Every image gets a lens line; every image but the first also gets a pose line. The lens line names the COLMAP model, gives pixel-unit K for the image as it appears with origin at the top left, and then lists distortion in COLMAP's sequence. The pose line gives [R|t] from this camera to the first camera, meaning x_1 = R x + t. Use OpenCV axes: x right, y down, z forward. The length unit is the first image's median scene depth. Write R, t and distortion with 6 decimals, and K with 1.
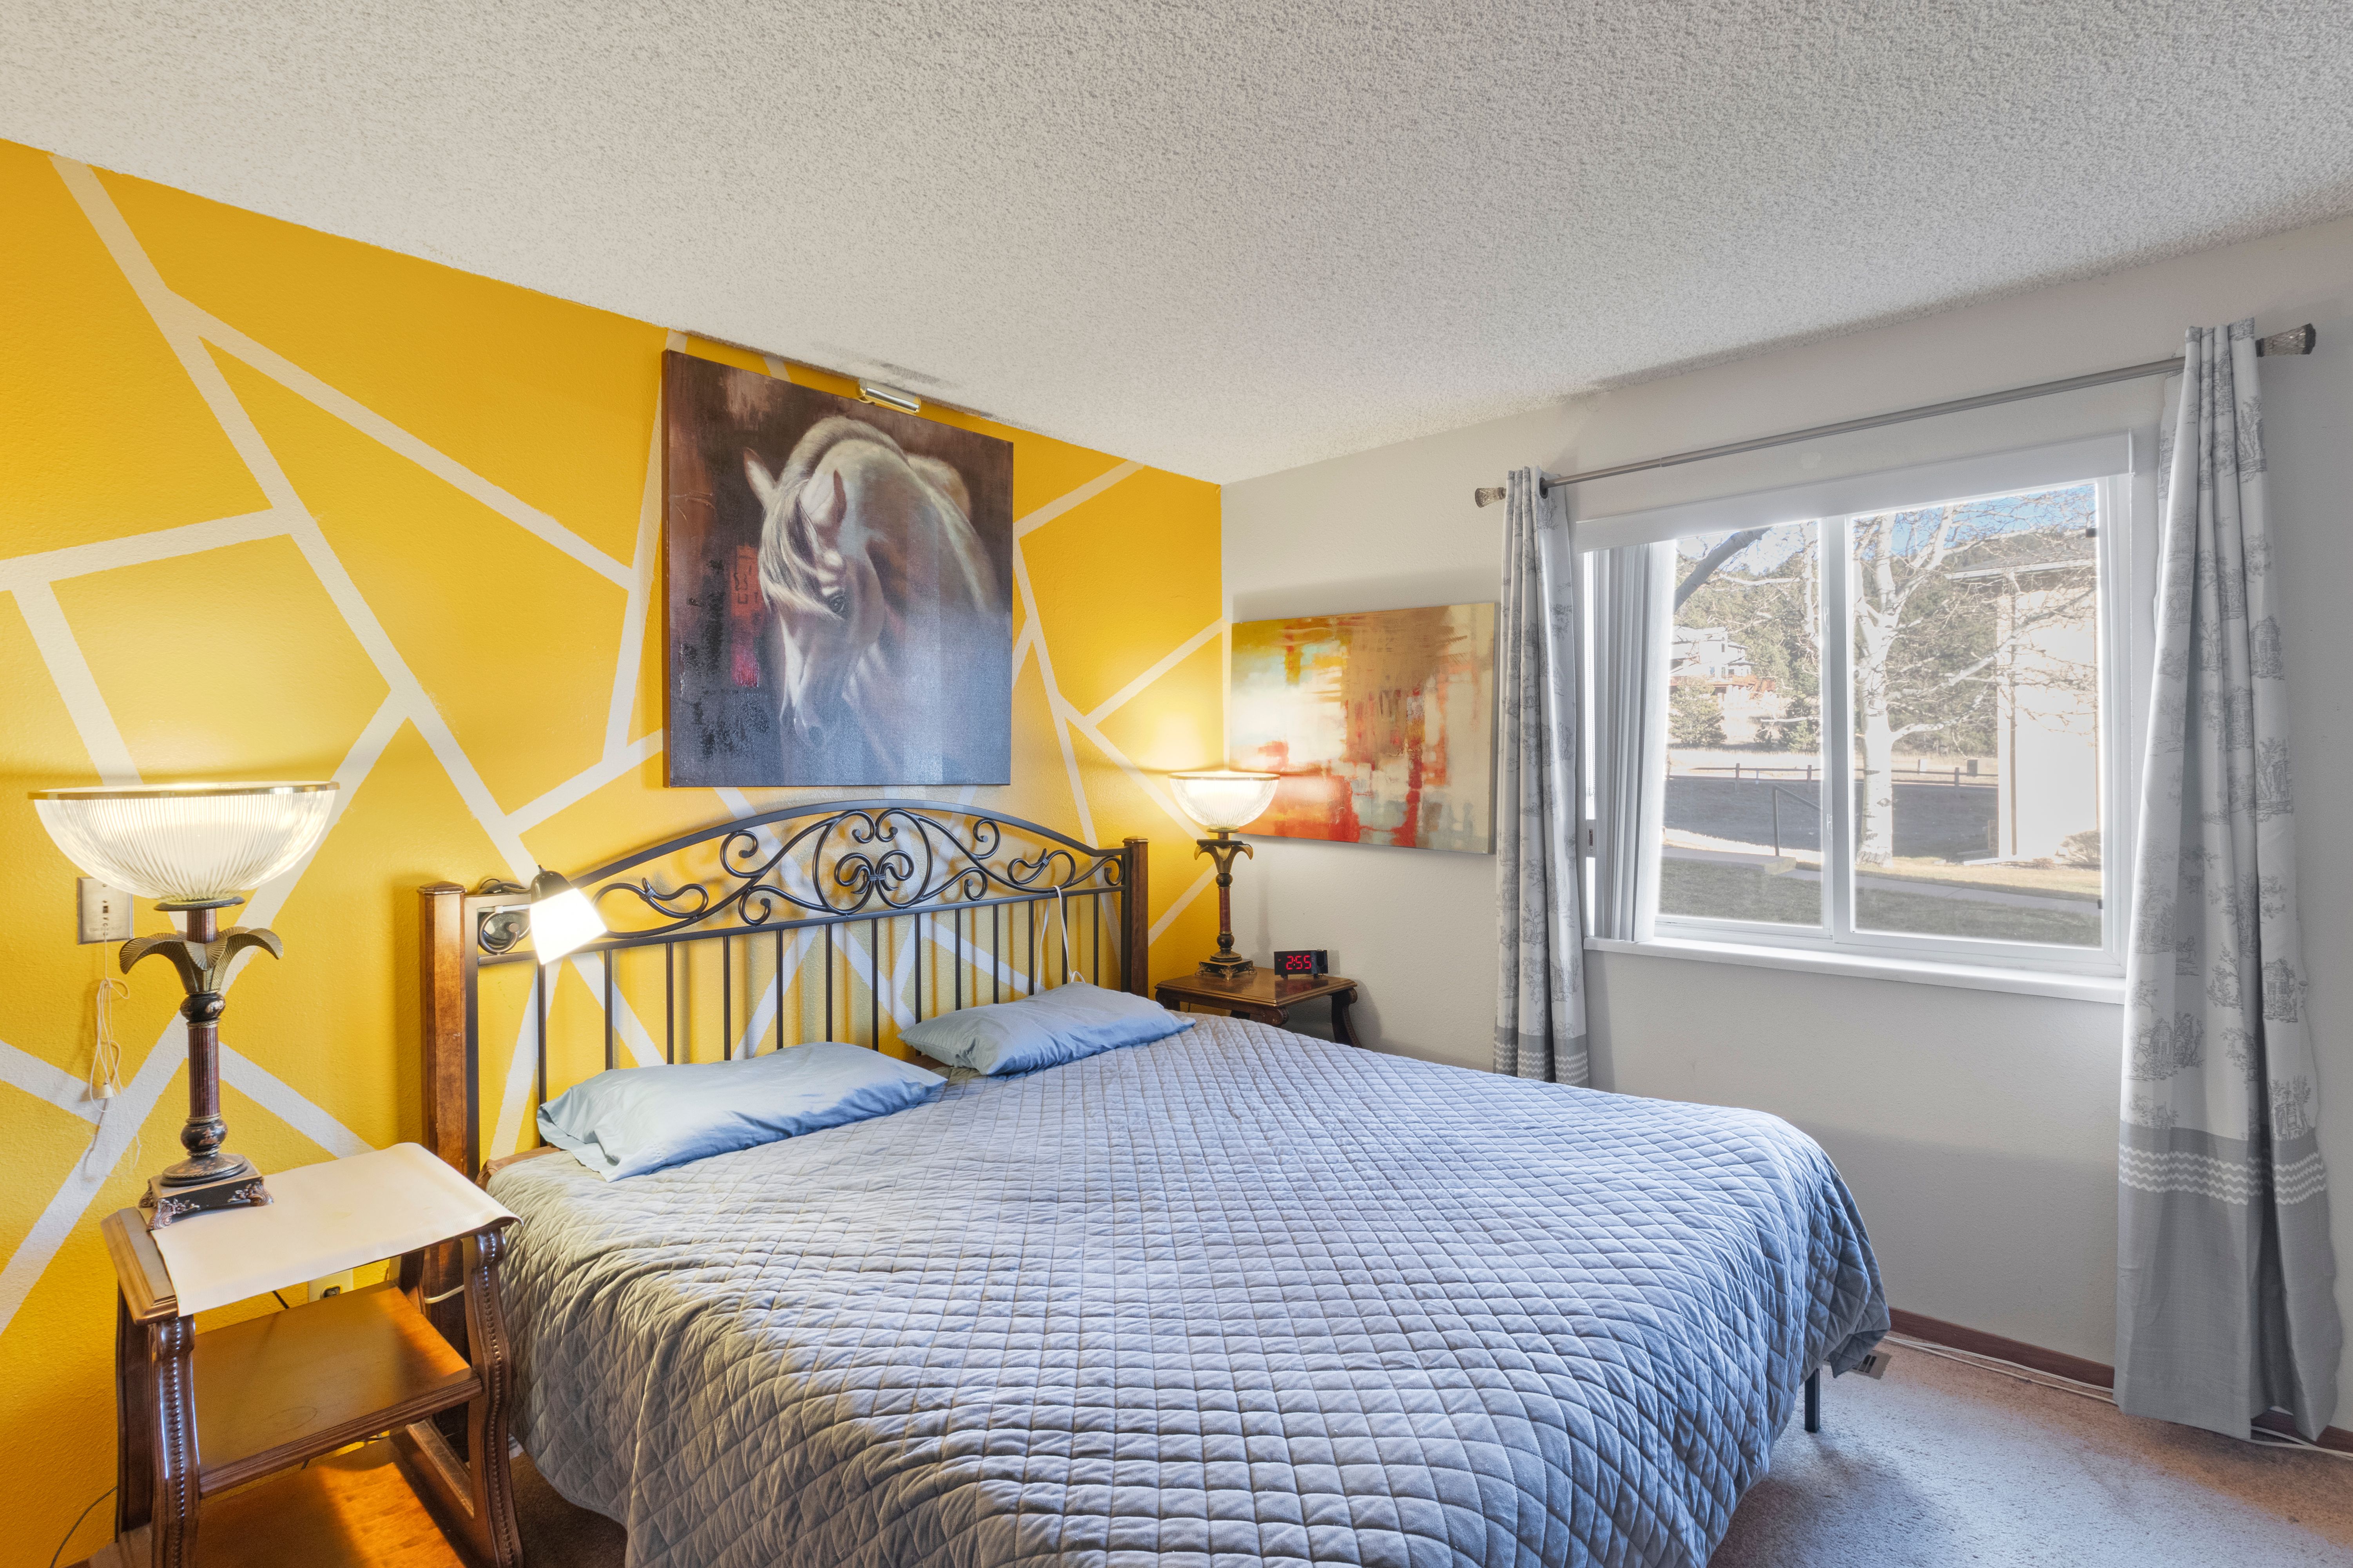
lens RADIAL K [[1171.8, 0, 1164.3], [0, 1171.8, 767.7], [0, 0, 1]] dist [0.017764, -0.015300]
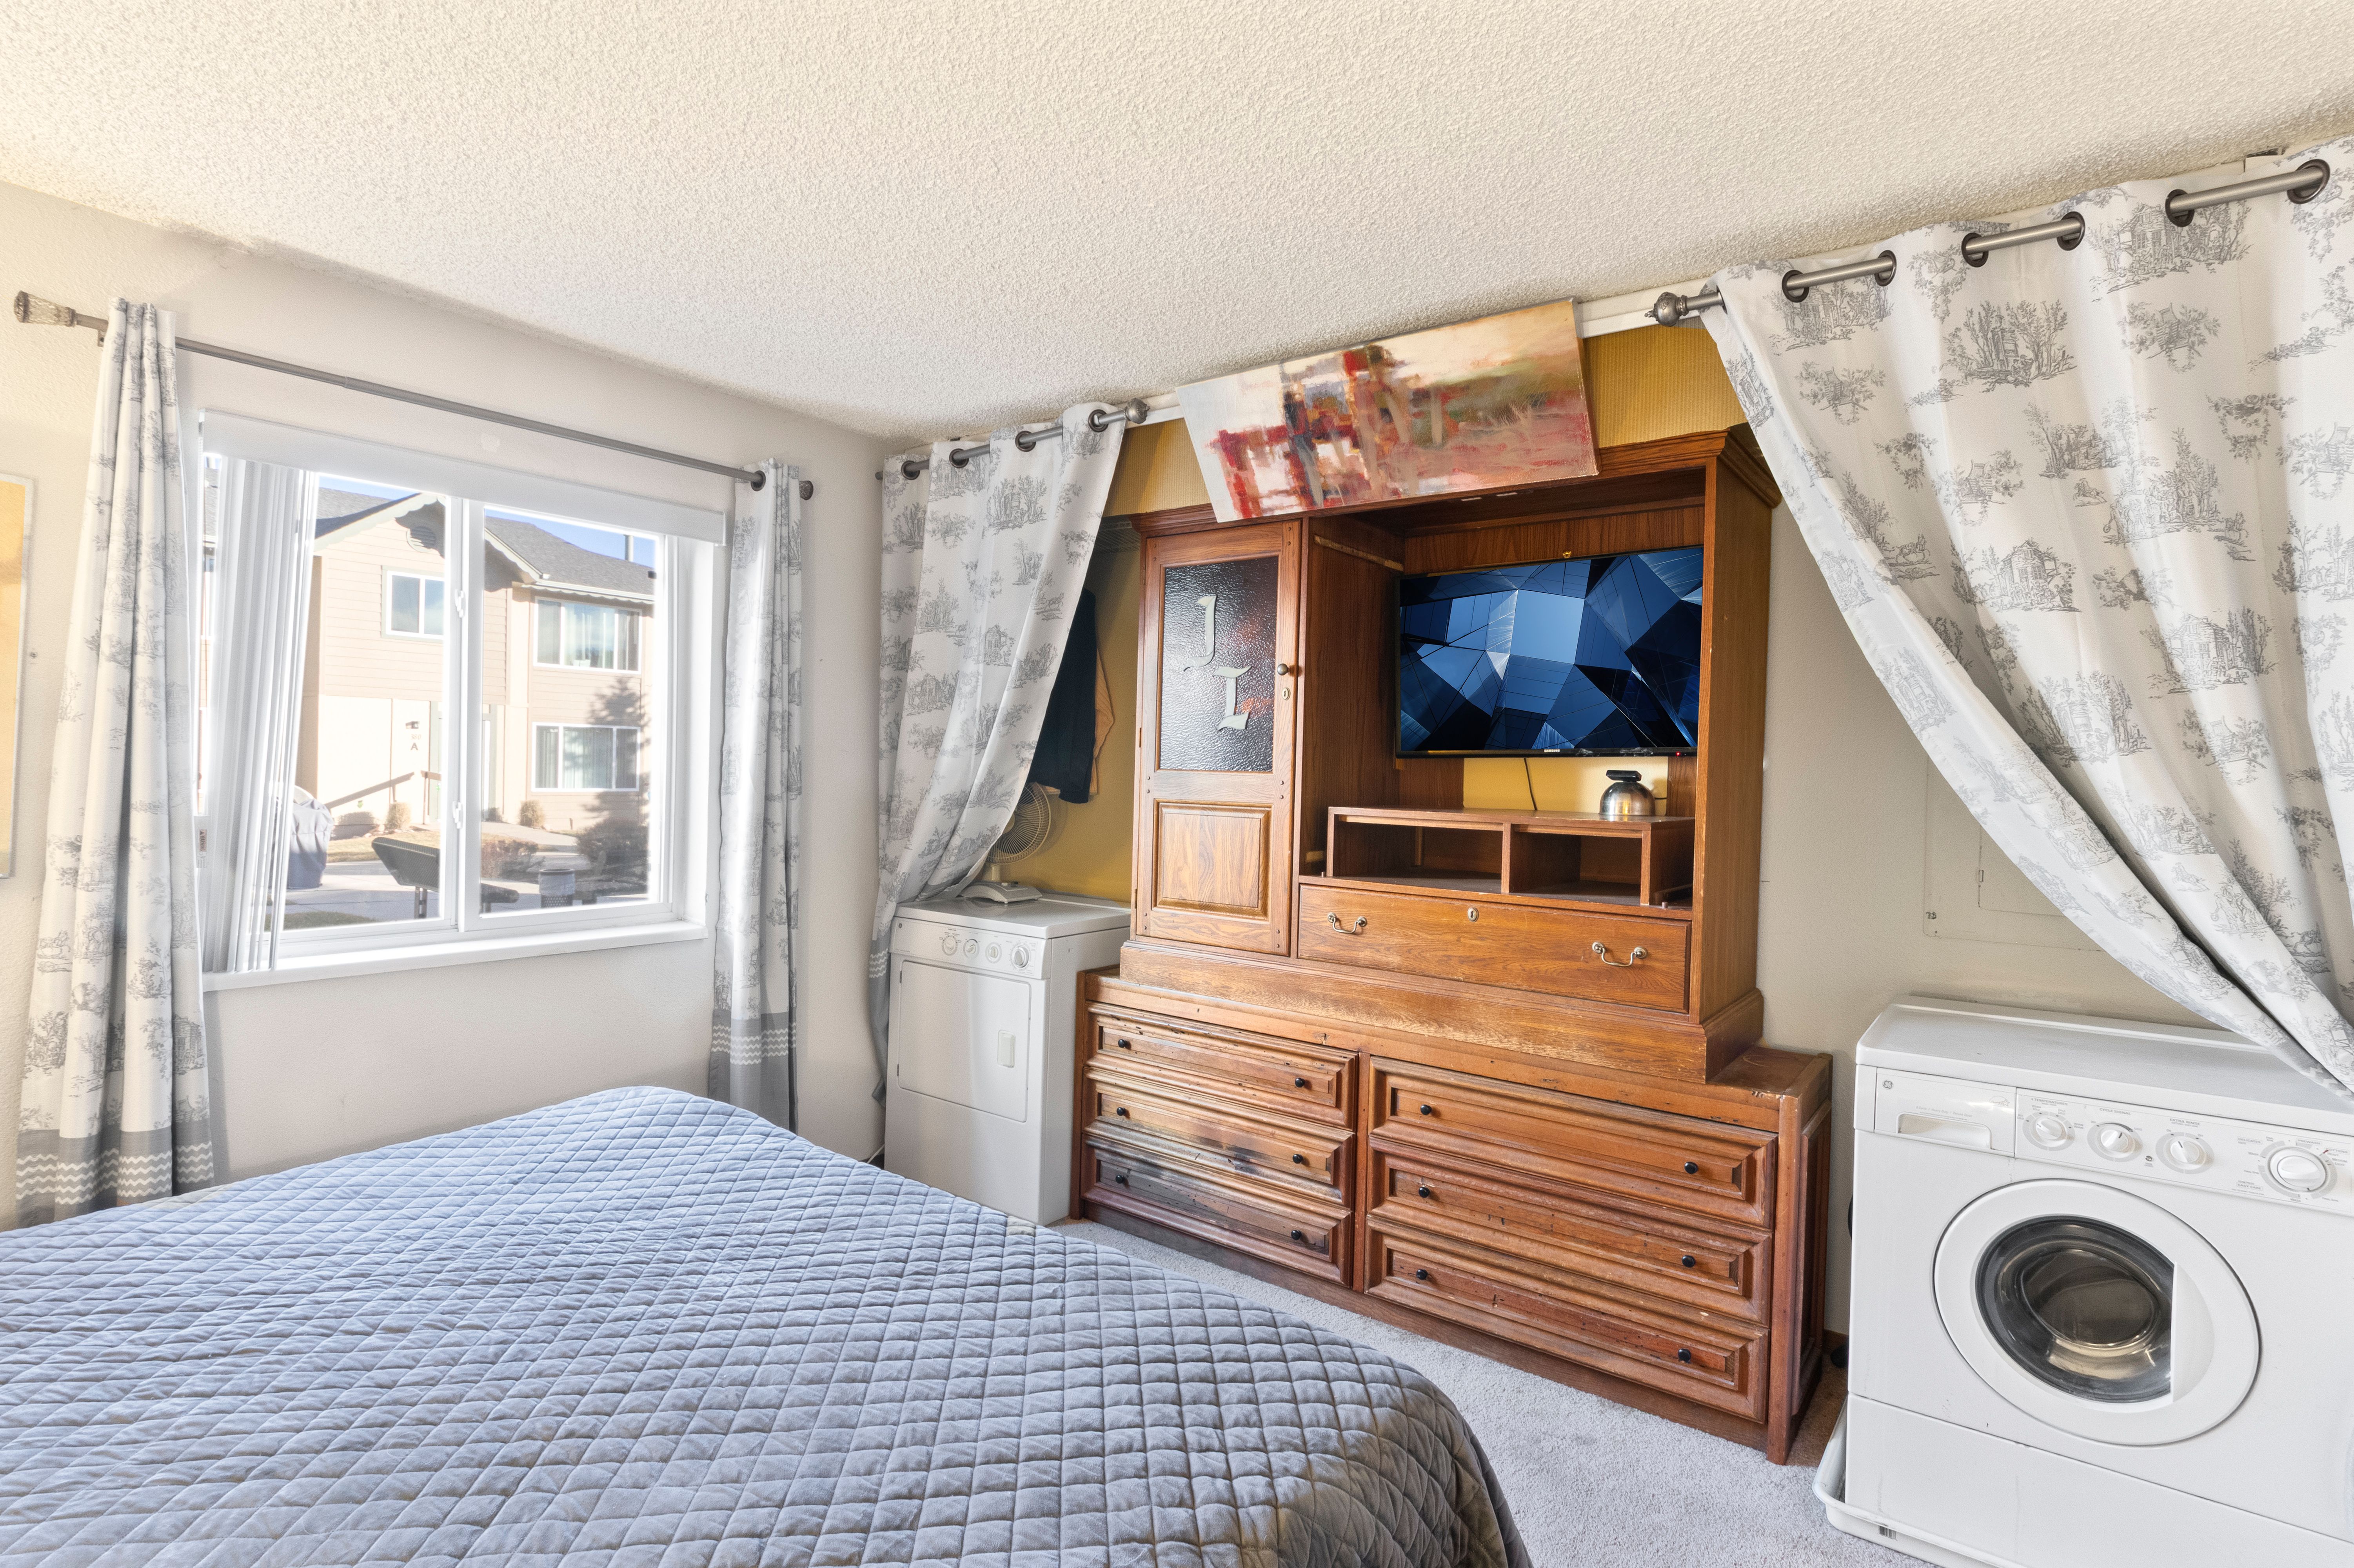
lens RADIAL K [[1172.2, 0, 1164.8], [0, 1172.2, 767.7], [0, 0, 1]] dist [0.017764, -0.015300]
pose [[-0.118301, 0.002100, 0.992976, -0.546755], [-0.032126, 0.999466, -0.005942, -0.001696], [-0.992458, -0.032604, -0.118170, 0.596387]]
